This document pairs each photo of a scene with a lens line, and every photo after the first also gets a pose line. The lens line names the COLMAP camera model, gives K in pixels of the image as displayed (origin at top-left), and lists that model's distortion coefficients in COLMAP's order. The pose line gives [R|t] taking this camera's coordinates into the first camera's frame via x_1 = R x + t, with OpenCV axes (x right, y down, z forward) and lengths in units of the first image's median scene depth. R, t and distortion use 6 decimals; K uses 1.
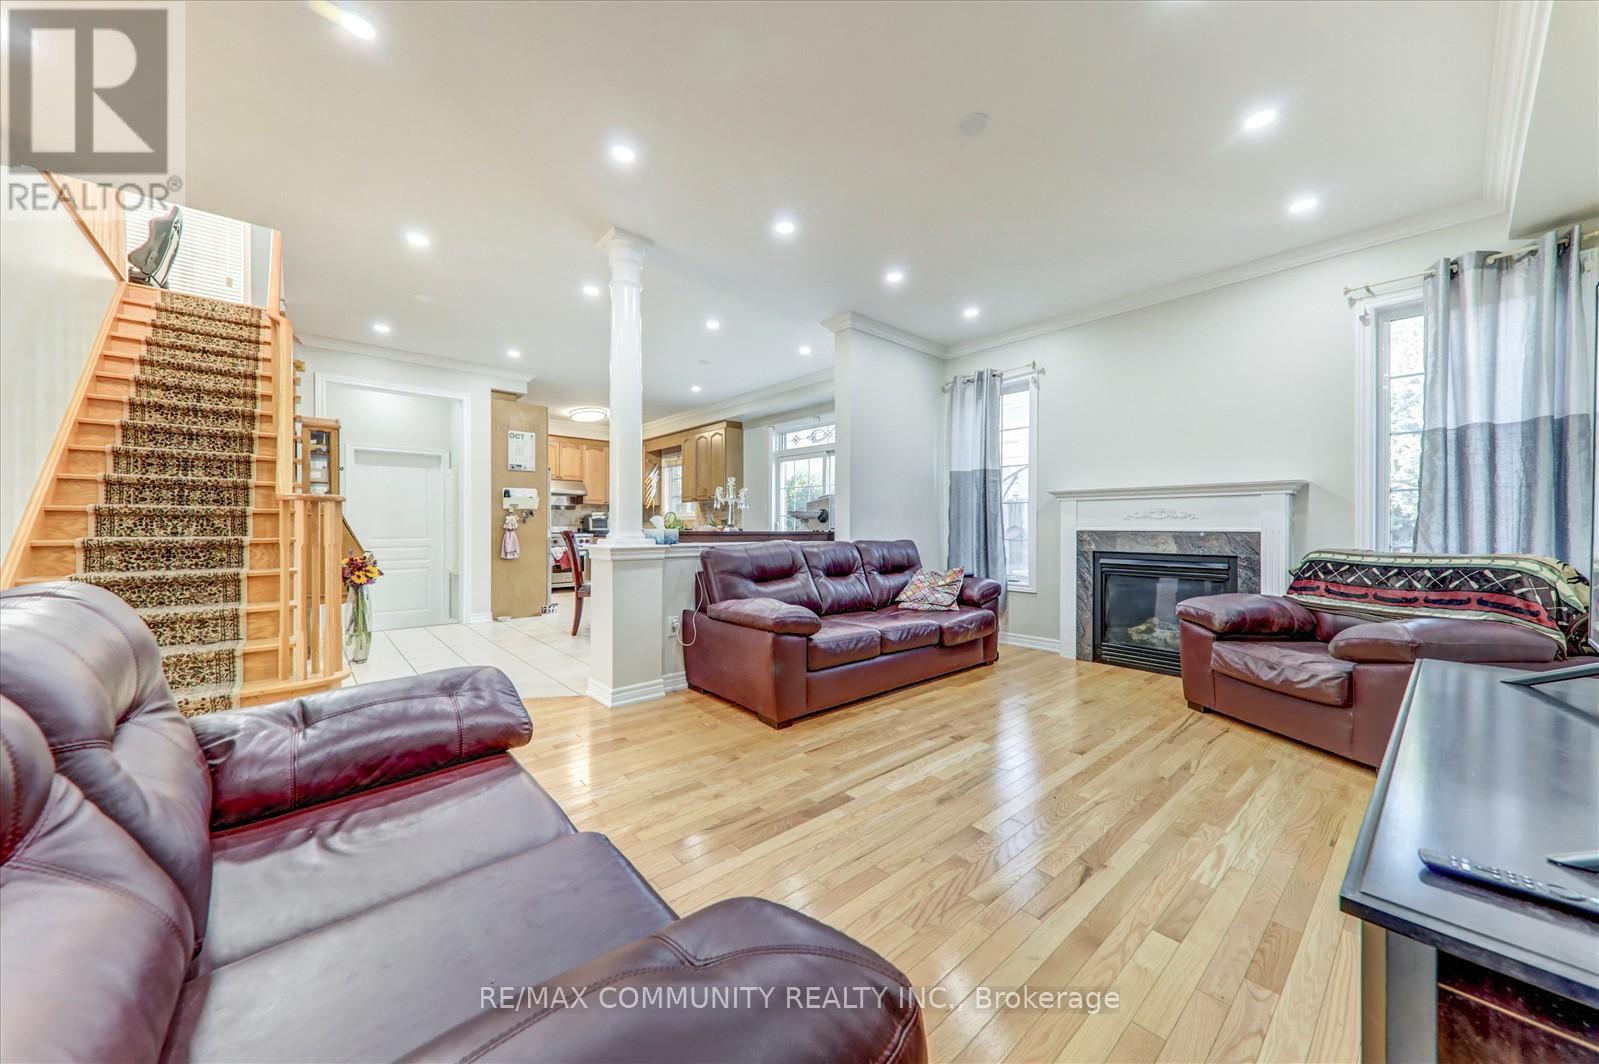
lens RADIAL K [[555.0, 0, 790.4], [0, 555.0, 526.2], [0, 0, 1]] dist [0.009741, -0.000007]
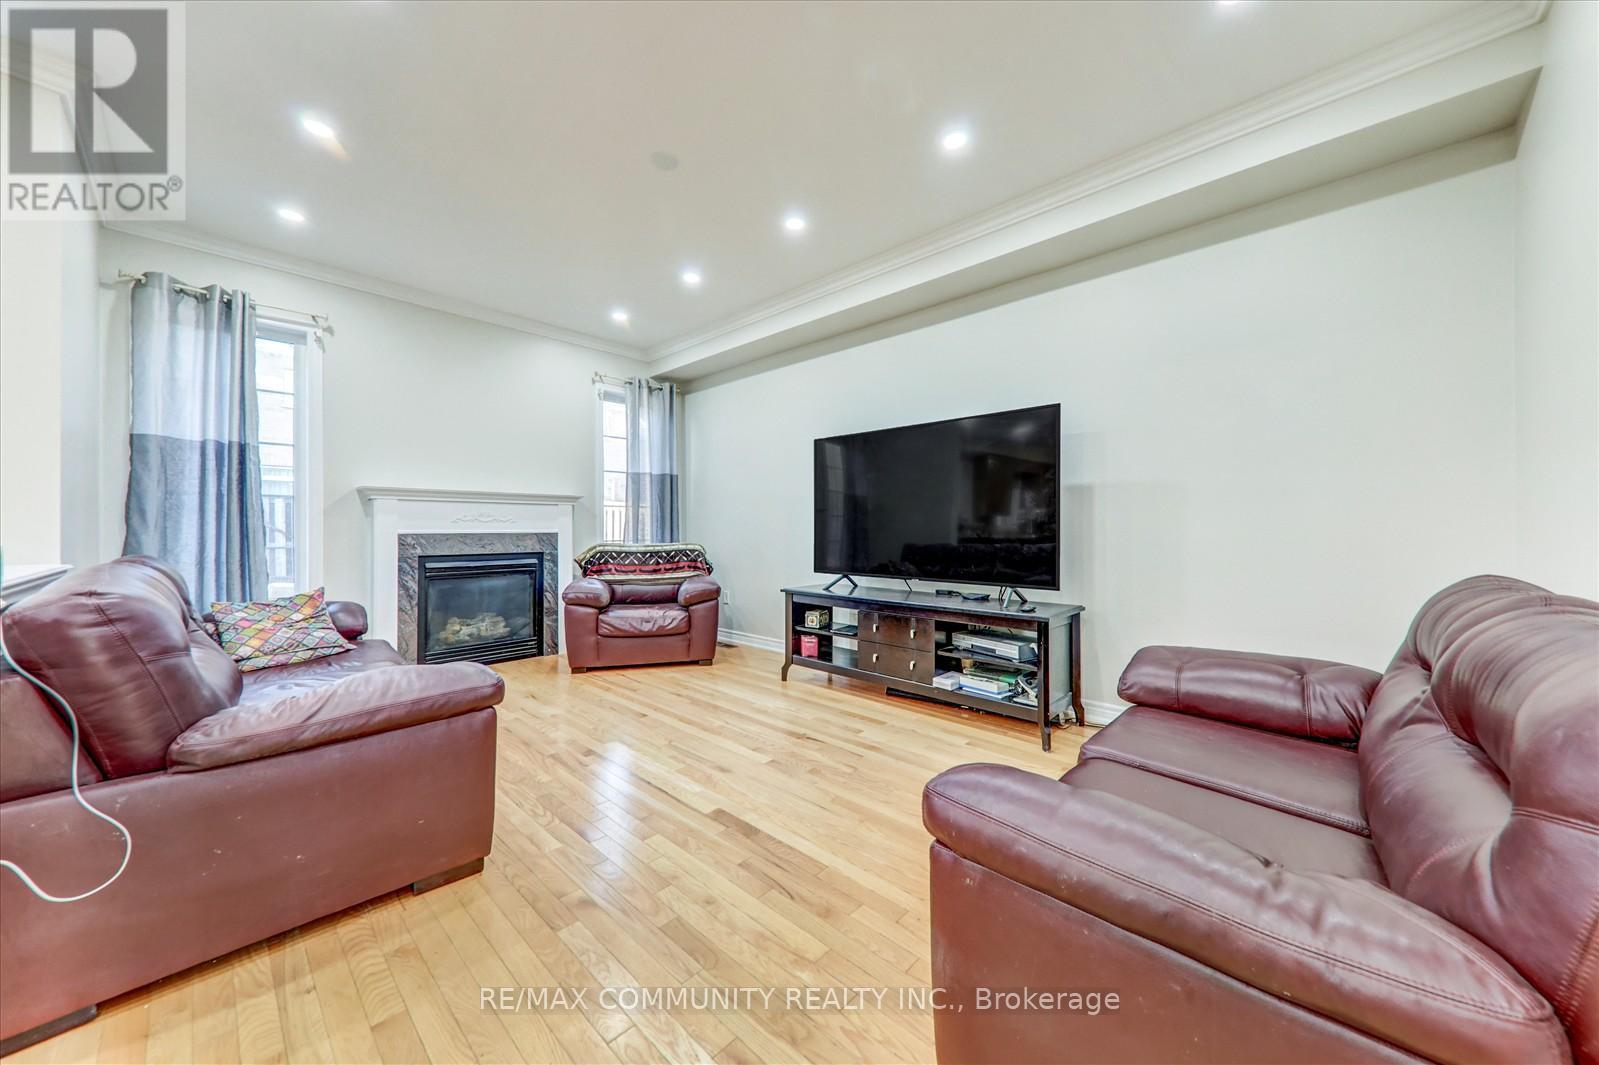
lens RADIAL K [[555.0, 0, 790.4], [0, 555.0, 526.7], [0, 0, 1]] dist [0.009741, -0.000007]
pose [[-0.093779, -0.000501, 0.995593, -0.664712], [-0.001142, 0.999999, 0.000396, -0.006643], [-0.995592, -0.001100, -0.093779, 0.734117]]
